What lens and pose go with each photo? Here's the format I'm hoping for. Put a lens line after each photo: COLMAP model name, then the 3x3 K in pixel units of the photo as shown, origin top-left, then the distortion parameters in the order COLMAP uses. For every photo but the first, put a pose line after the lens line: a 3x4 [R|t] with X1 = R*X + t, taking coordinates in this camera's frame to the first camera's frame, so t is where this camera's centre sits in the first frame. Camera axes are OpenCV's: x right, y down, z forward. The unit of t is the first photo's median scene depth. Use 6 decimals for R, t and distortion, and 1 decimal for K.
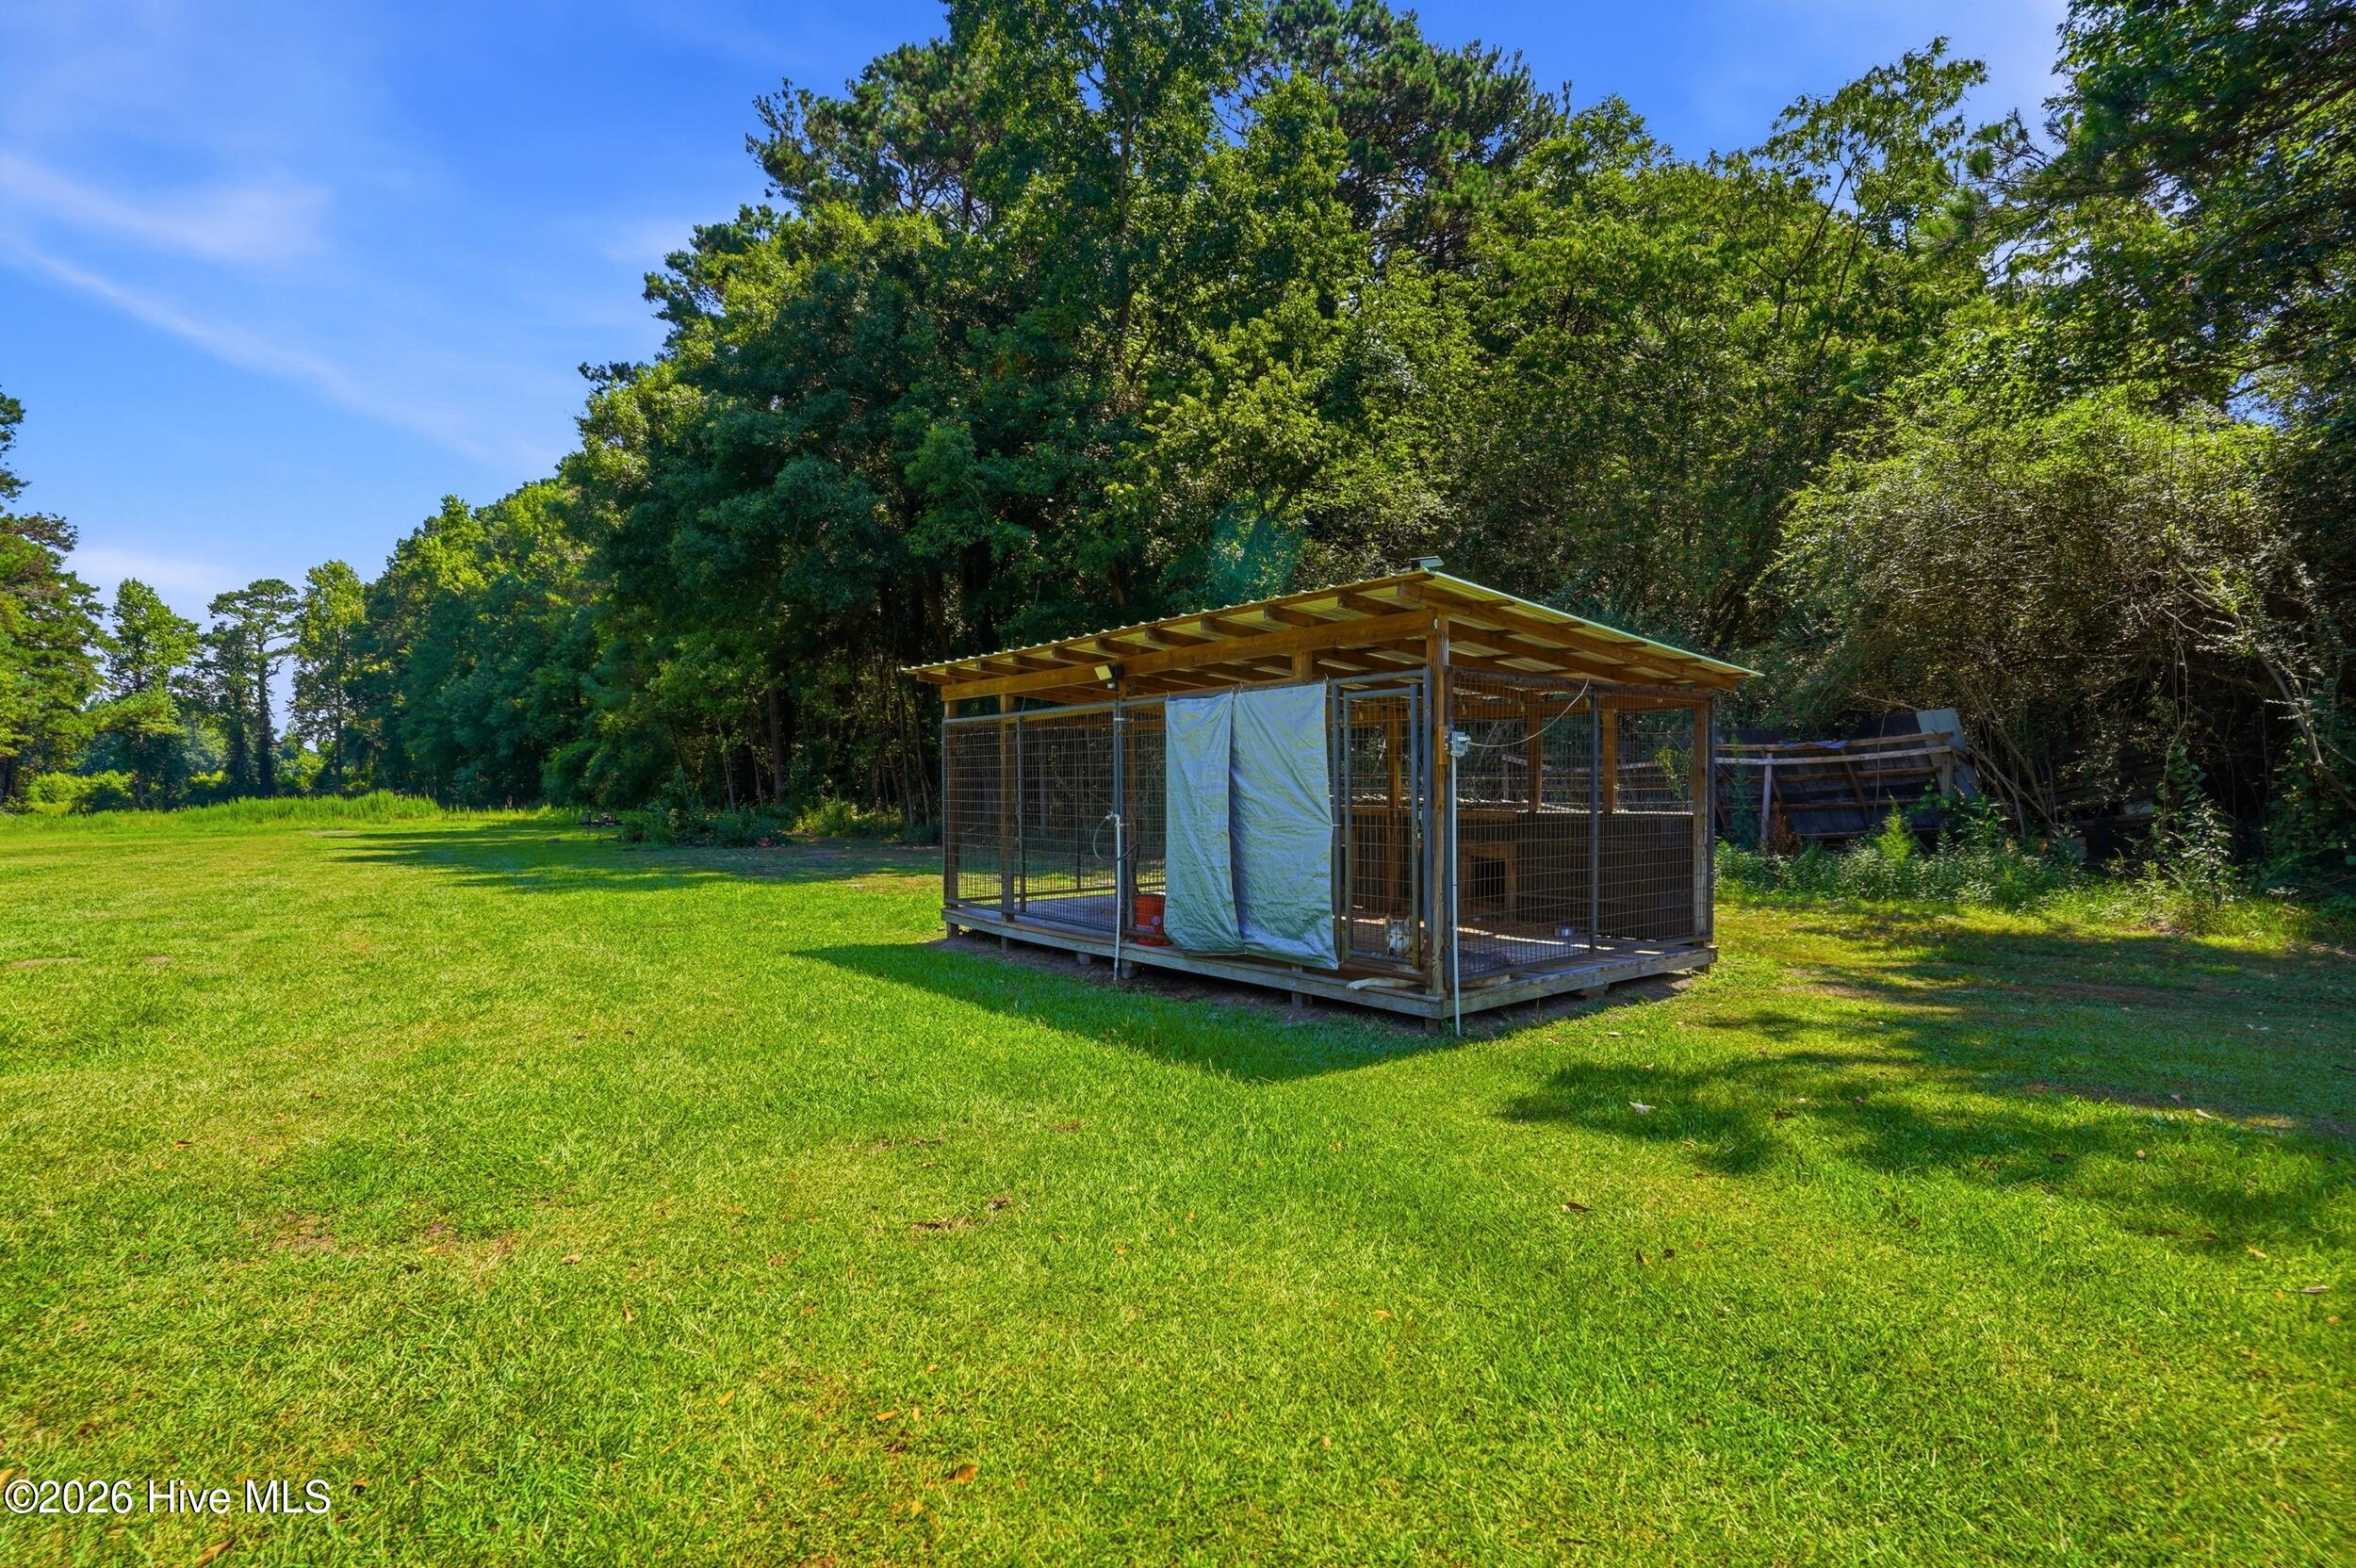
lens RADIAL K [[1168.6, 0, 1166.8], [0, 1168.6, 779.8], [0, 0, 1]] dist [-0.058354, 0.030763]
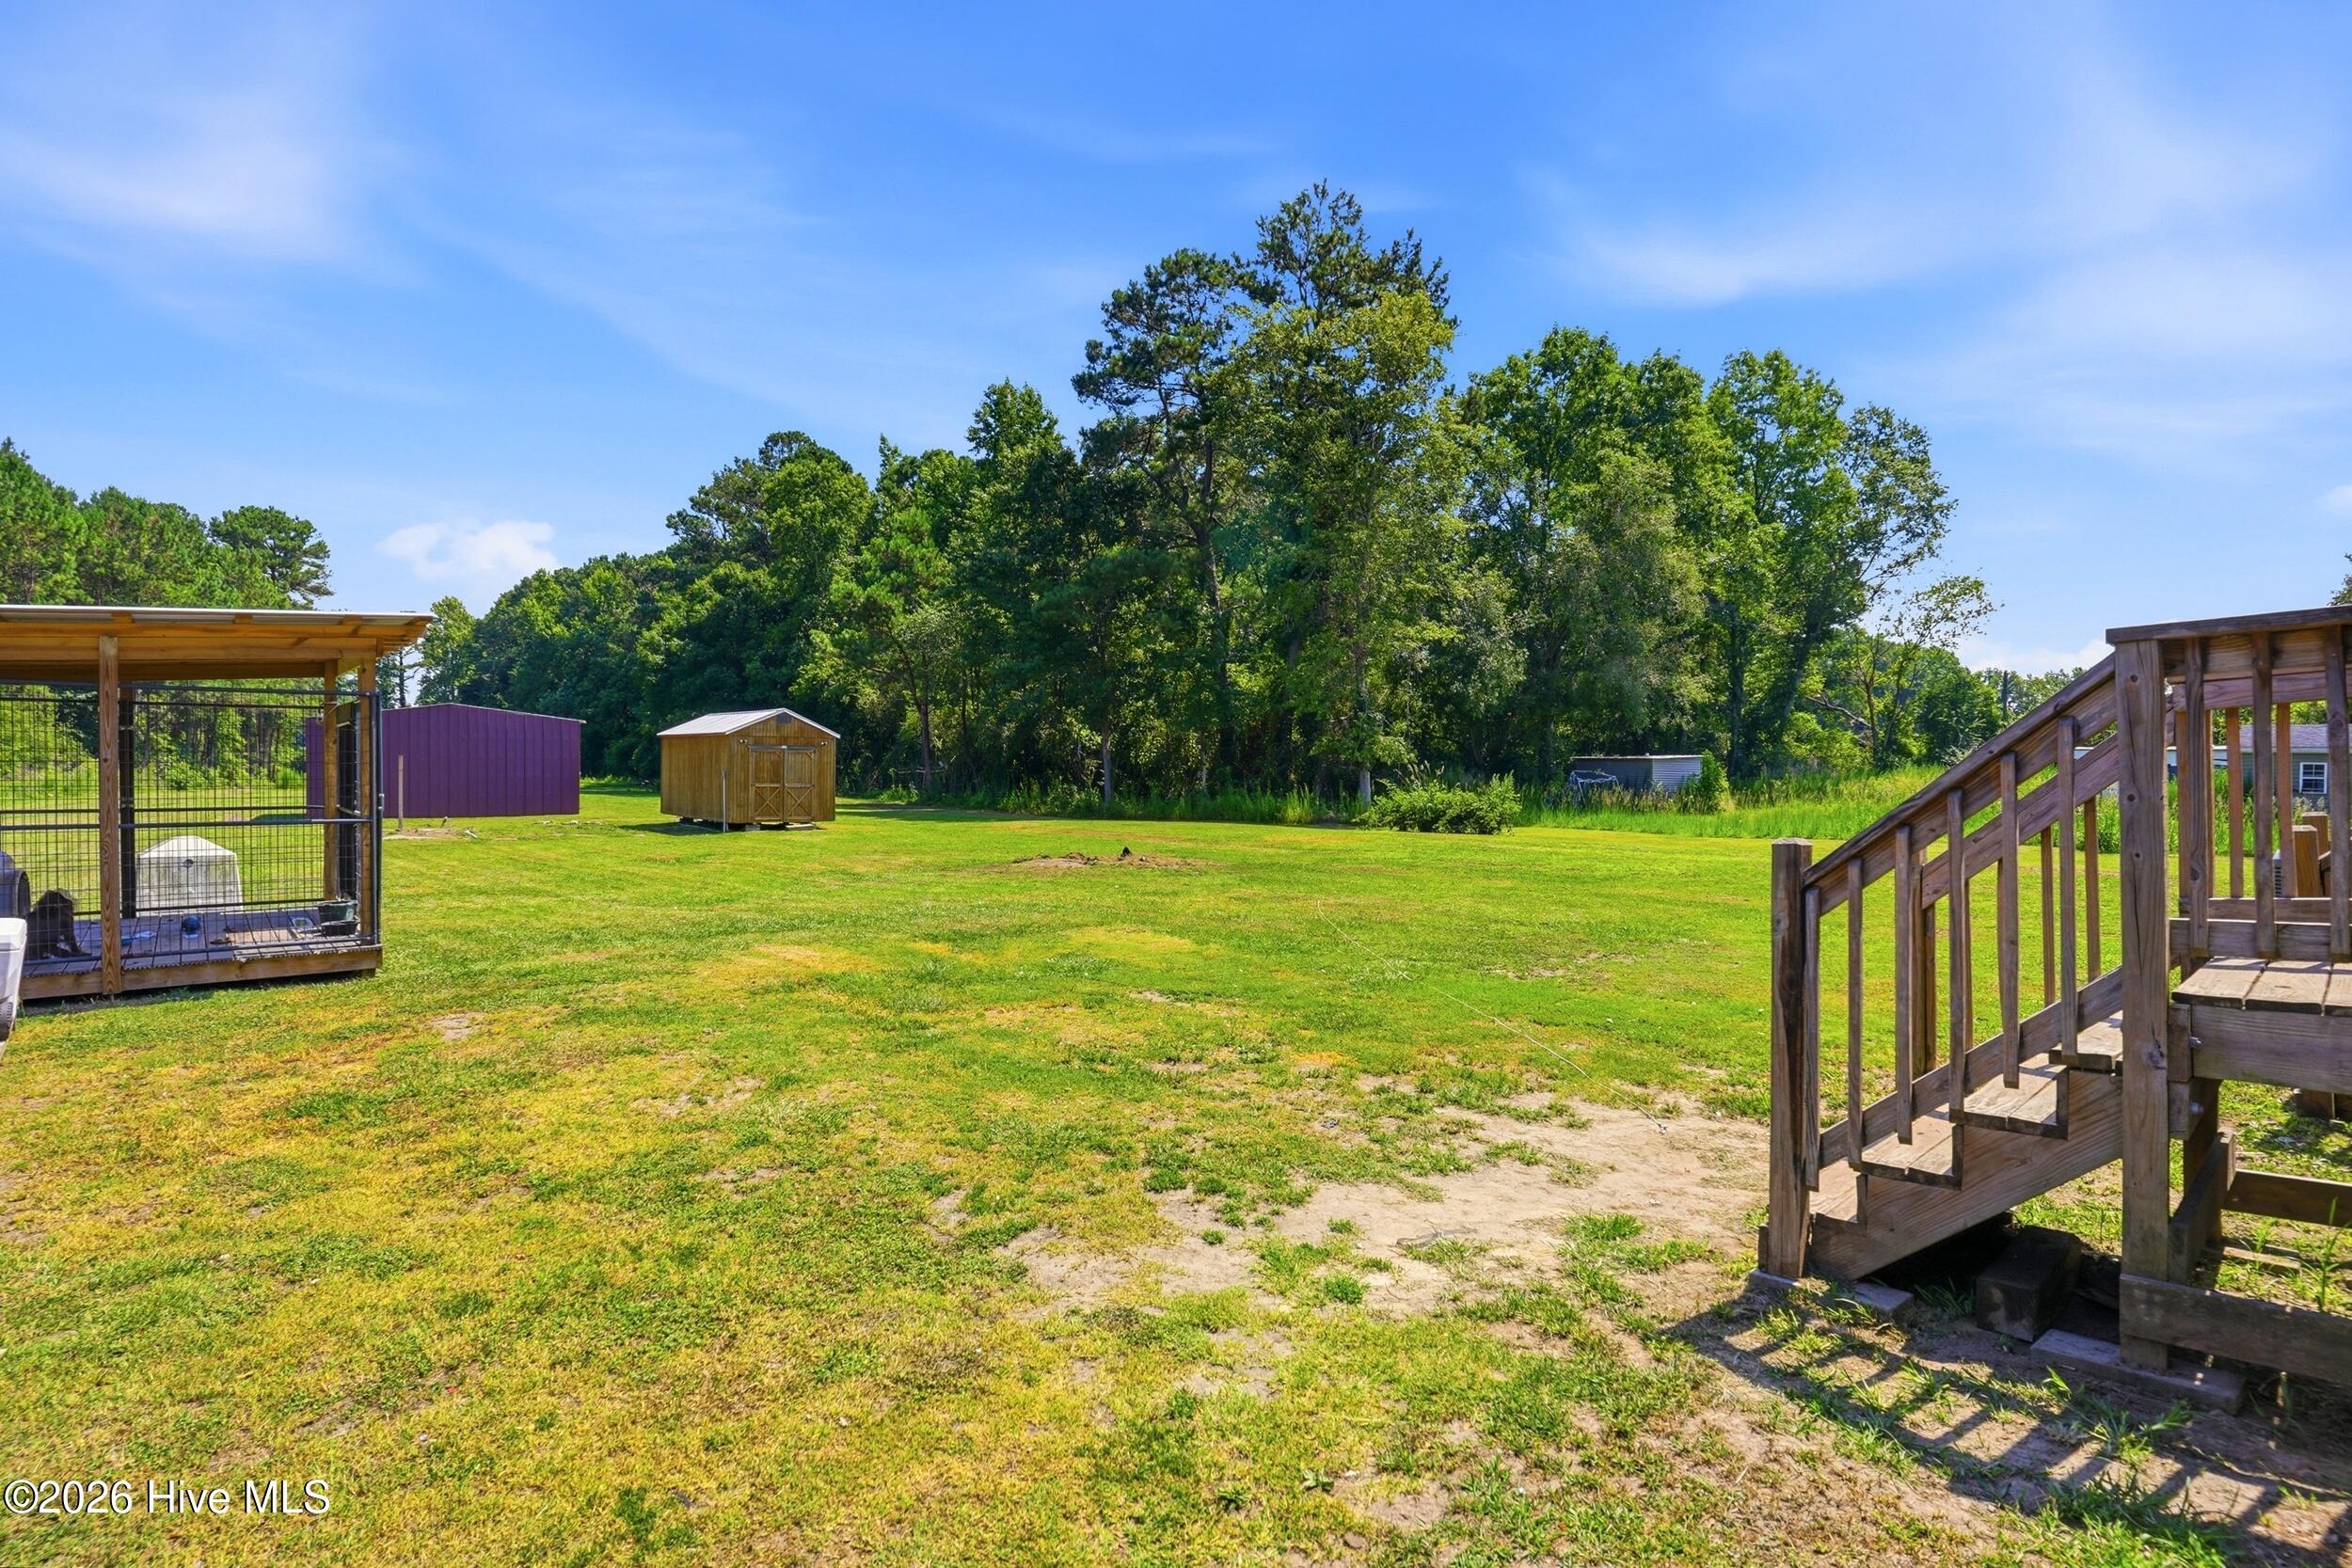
lens RADIAL K [[1166.6, 0, 1164.8], [0, 1166.6, 779.8], [0, 0, 1]] dist [-0.058354, 0.030763]
pose [[0.999640, 0.017592, -0.020255, 0.252333], [-0.017192, 0.999656, 0.019785, -0.015493], [0.020596, -0.019430, 0.999599, -0.547911]]
